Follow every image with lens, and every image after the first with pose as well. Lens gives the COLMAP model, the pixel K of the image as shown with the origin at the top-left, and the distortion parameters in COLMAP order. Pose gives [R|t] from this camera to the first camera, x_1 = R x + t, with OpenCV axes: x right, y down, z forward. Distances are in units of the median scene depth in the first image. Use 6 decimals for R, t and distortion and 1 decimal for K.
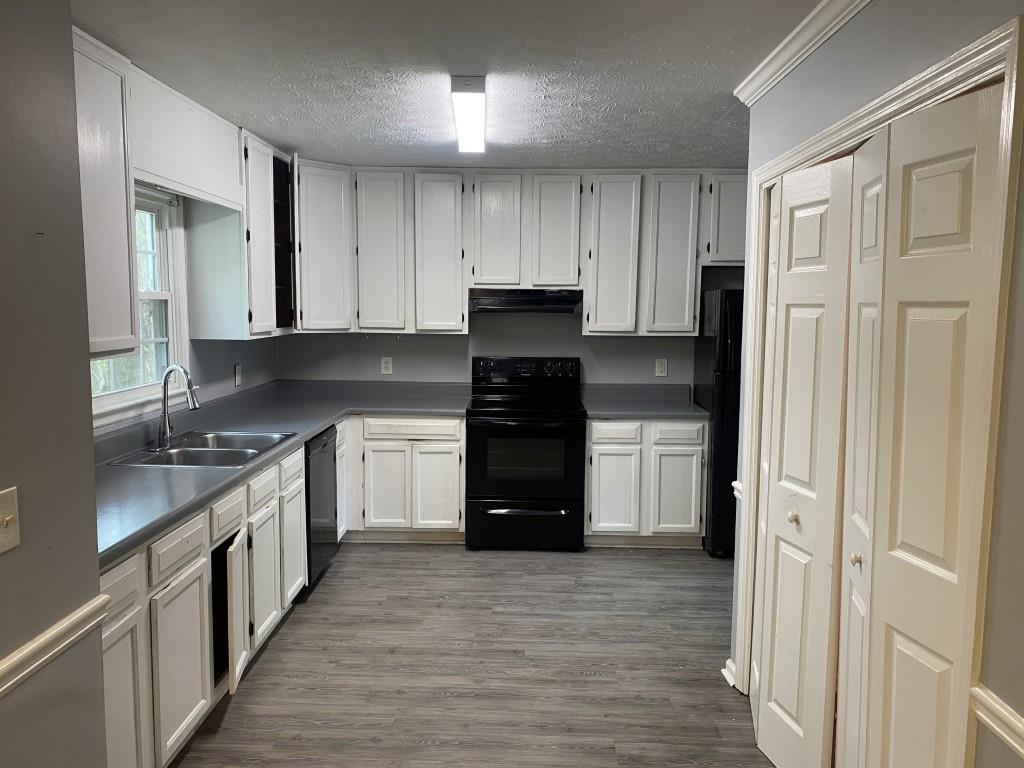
lens RADIAL K [[778.8, 0, 512.0], [0, 778.8, 384.0], [0, 0, 1]] dist [0.079538, -0.123308]
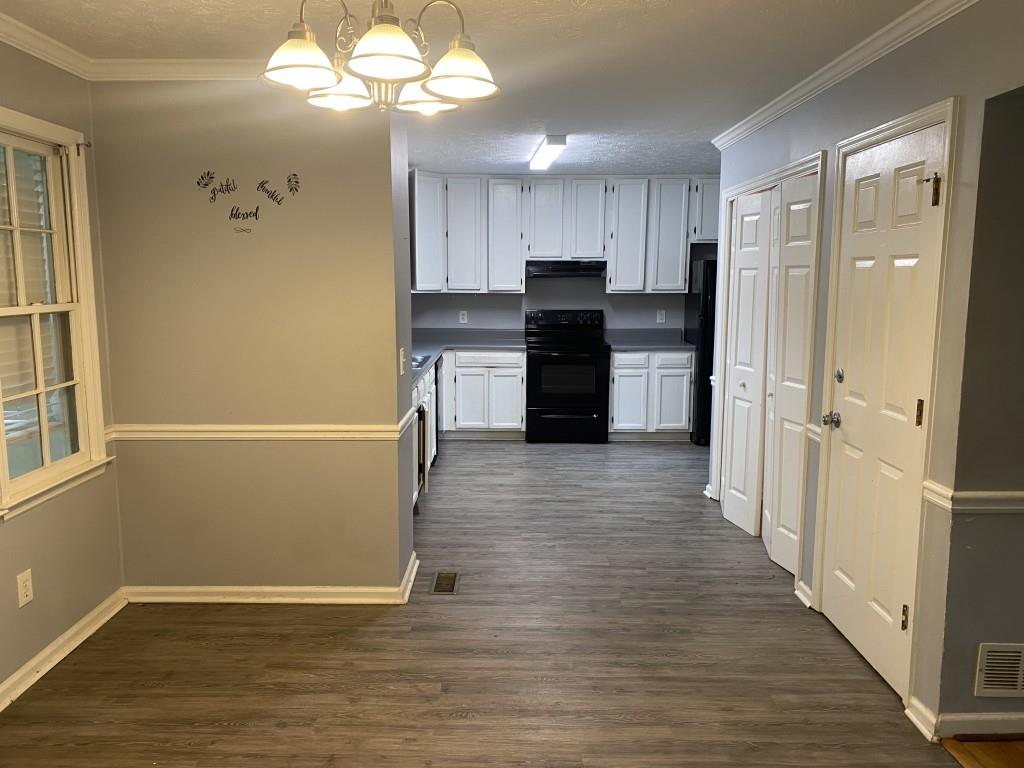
lens RADIAL K [[772.5, 0, 506.8], [0, 772.5, 385.5], [0, 0, 1]] dist [0.084034, -0.145084]
pose [[0.999881, -0.008654, 0.012750, -0.113530], [0.008143, 0.999183, 0.039586, 0.049696], [-0.013082, -0.039477, 0.999135, -0.424463]]
